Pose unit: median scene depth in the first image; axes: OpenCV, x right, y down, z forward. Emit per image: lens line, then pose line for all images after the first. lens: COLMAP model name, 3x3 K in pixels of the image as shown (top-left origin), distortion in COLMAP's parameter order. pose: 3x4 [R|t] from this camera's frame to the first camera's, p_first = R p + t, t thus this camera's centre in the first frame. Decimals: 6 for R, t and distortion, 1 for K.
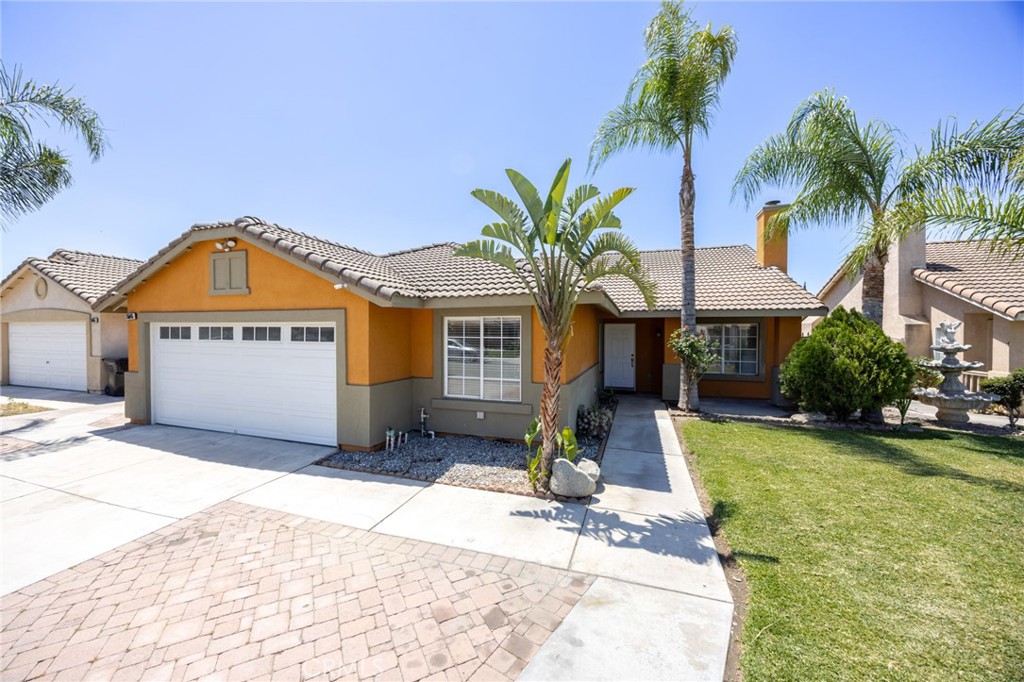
lens RADIAL K [[386.7, 0, 510.4], [0, 386.7, 342.0], [0, 0, 1]] dist [-0.005962, 0.000916]
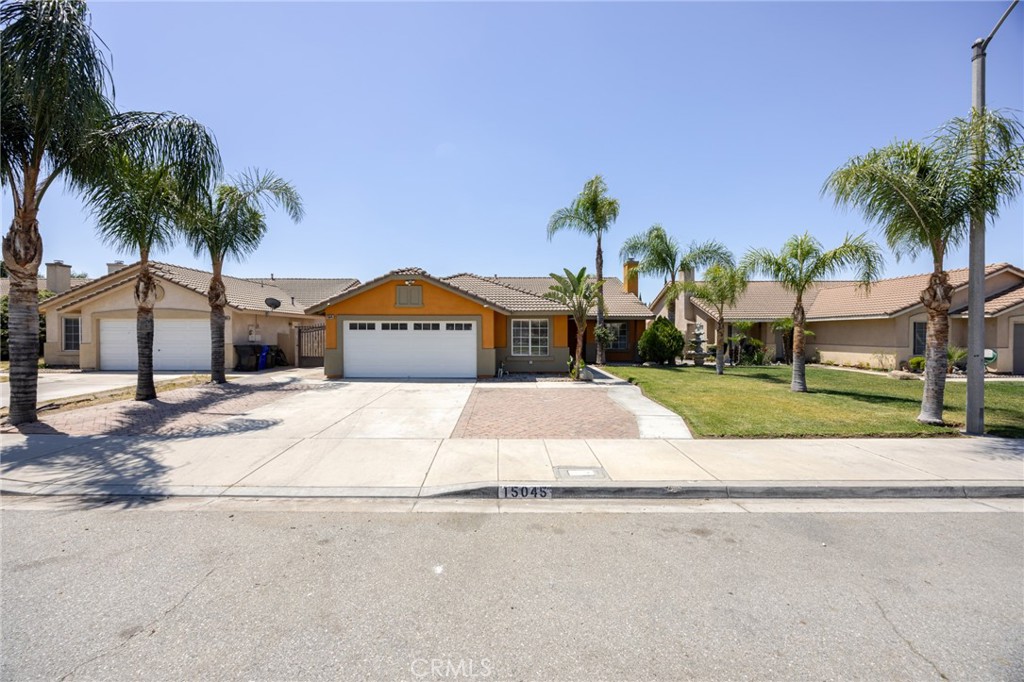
lens RADIAL K [[386.7, 0, 516.9], [0, 386.7, 341.3], [0, 0, 1]] dist [-0.005962, 0.000916]
pose [[0.941095, -0.012124, 0.337924, -0.790647], [0.011541, 0.999926, 0.003733, 0.047285], [-0.337944, 0.000387, 0.941166, -0.956028]]
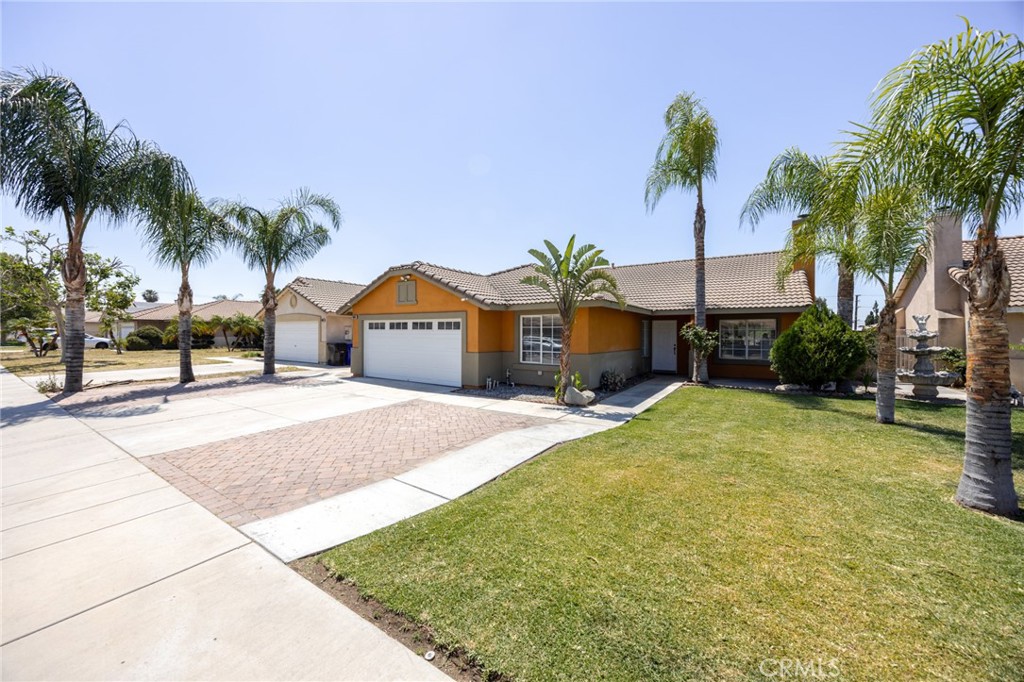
lens RADIAL K [[386.7, 0, 512.9], [0, 386.7, 337.7], [0, 0, 1]] dist [-0.005962, 0.000916]
pose [[0.965730, 0.003853, -0.259520, 0.211374], [-0.007362, 0.999894, -0.012552, 0.049027], [0.259444, 0.014033, 0.965656, -0.573279]]
